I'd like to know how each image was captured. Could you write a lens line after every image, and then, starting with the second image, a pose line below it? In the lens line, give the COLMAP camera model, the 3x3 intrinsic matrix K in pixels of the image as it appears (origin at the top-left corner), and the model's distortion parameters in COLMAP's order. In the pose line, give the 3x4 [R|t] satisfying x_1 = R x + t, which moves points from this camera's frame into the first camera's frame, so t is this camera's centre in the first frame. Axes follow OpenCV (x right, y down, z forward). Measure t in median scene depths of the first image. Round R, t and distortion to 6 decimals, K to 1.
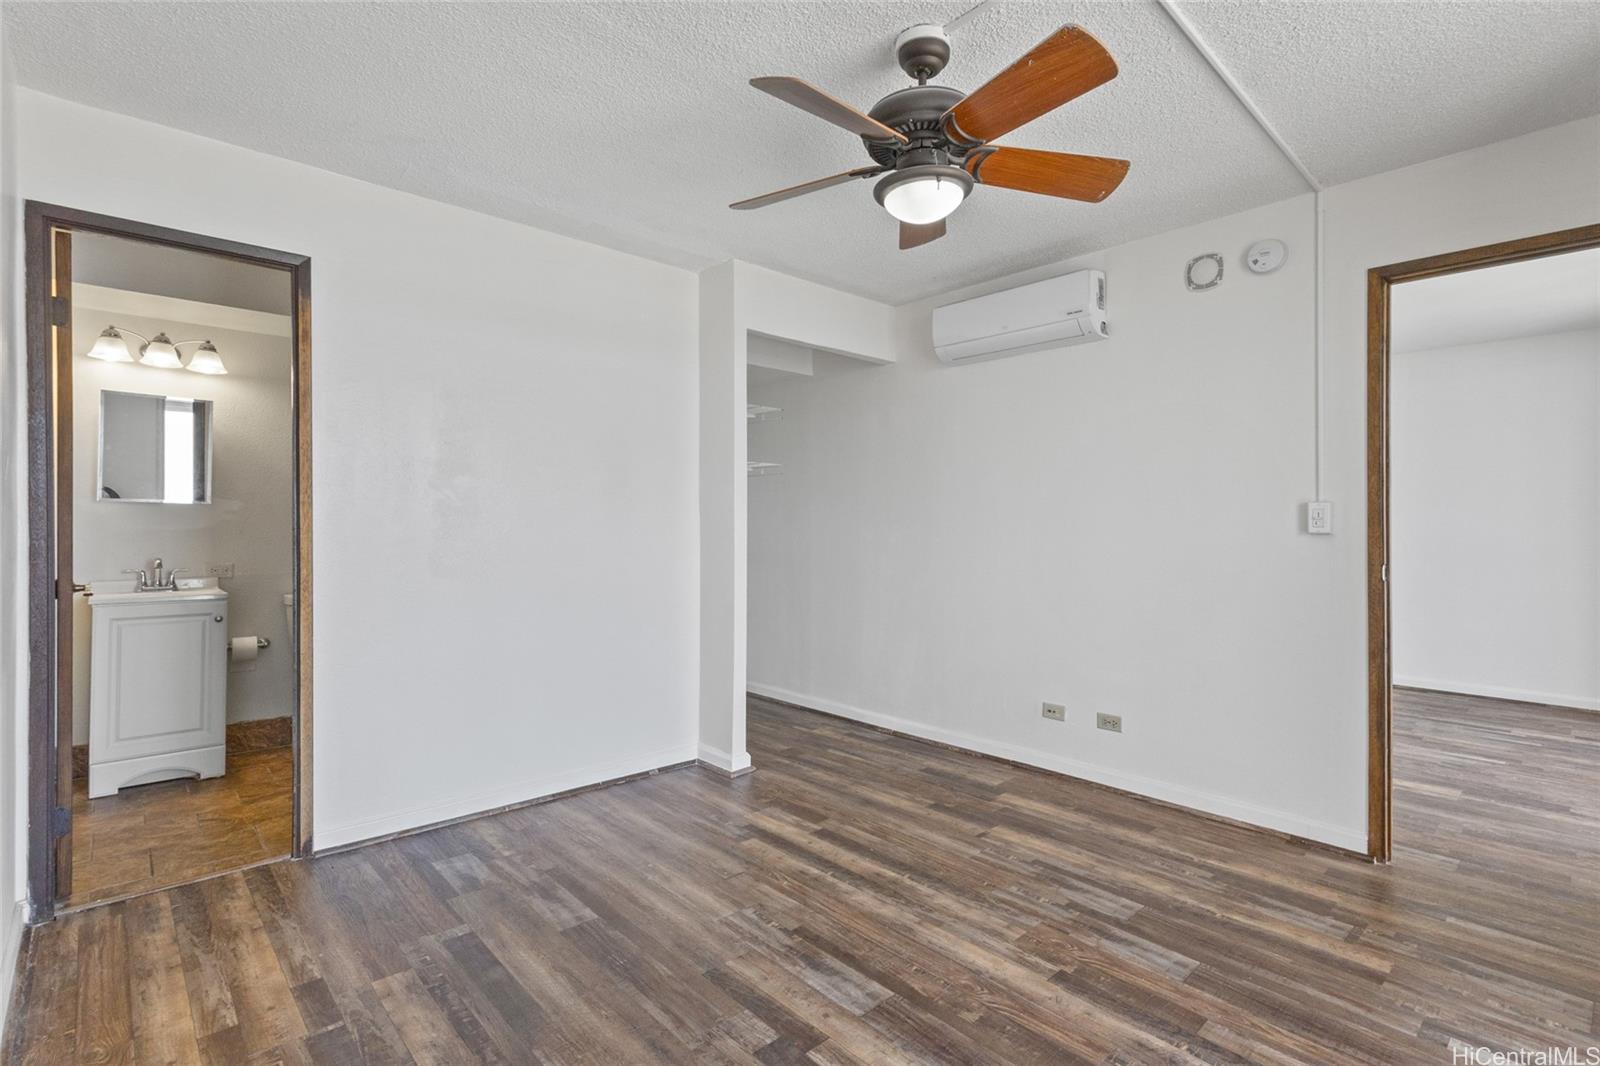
lens RADIAL K [[751.2, 0, 804.4], [0, 751.2, 511.7], [0, 0, 1]] dist [0.003640, 0.002184]
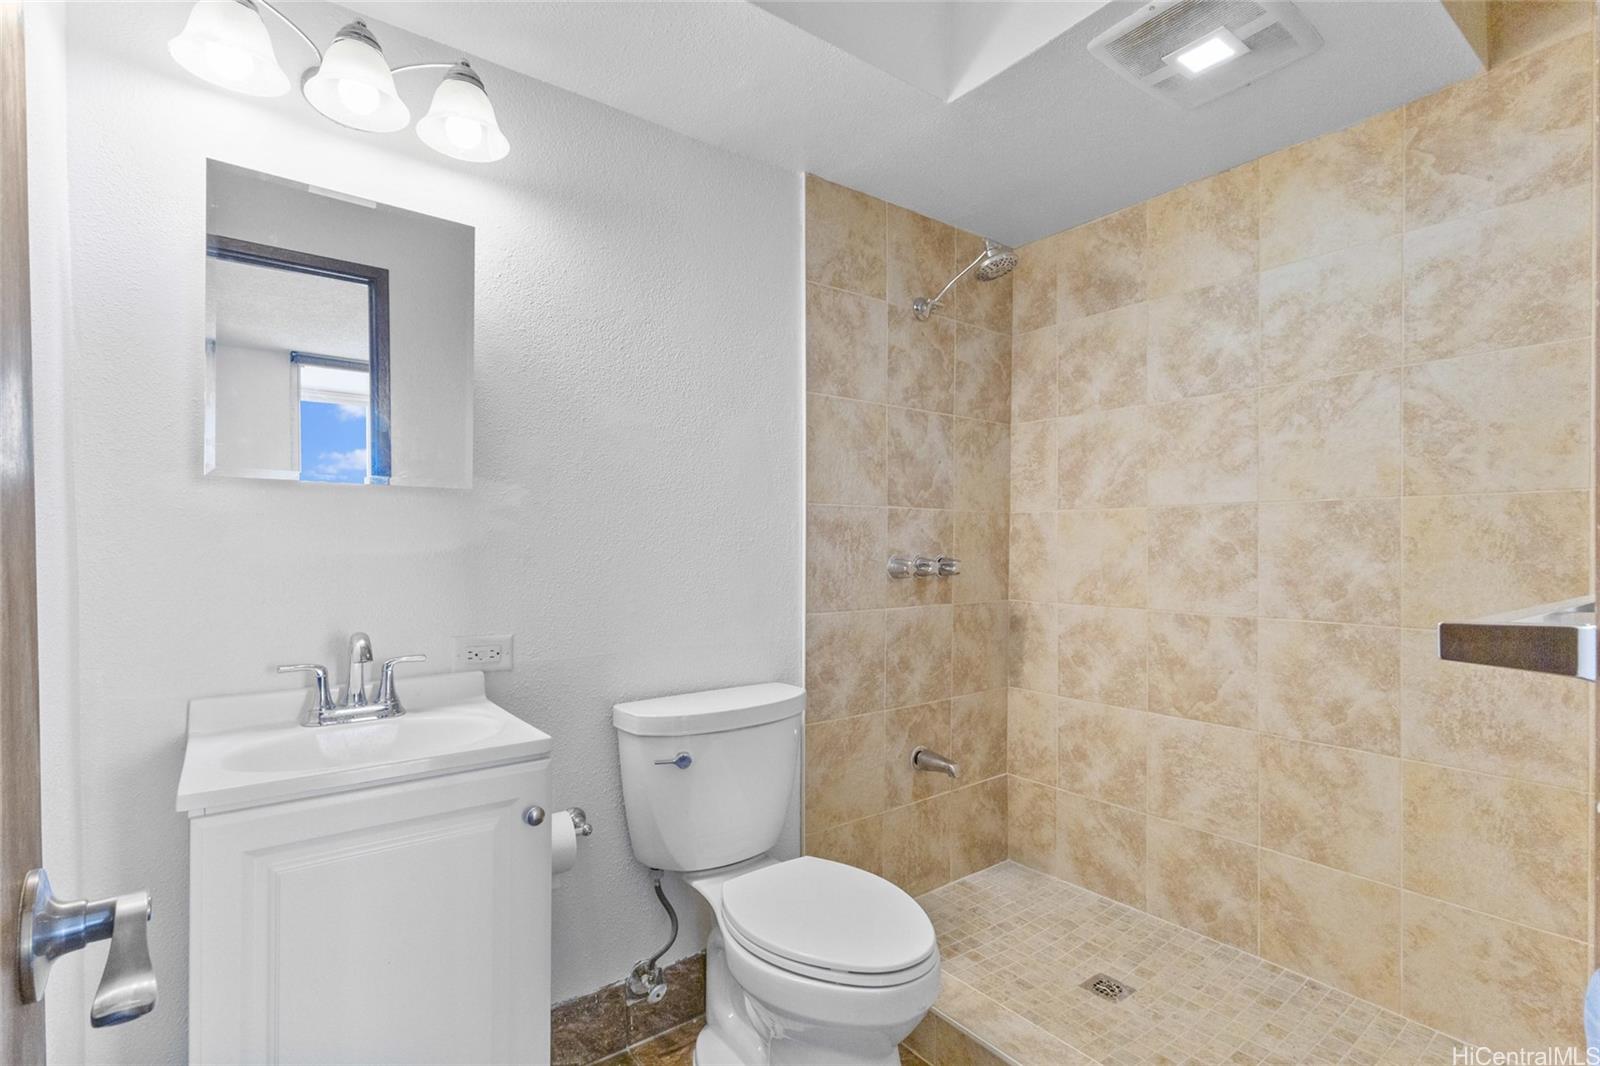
lens RADIAL K [[751.2, 0, 807.6], [0, 751.2, 541.0], [0, 0, 1]] dist [0.003640, 0.002184]
pose [[0.995532, -0.006386, -0.094207, -0.604197], [0.007797, 0.999863, 0.014618, 0.012863], [0.094100, -0.015287, 0.995445, 0.654972]]
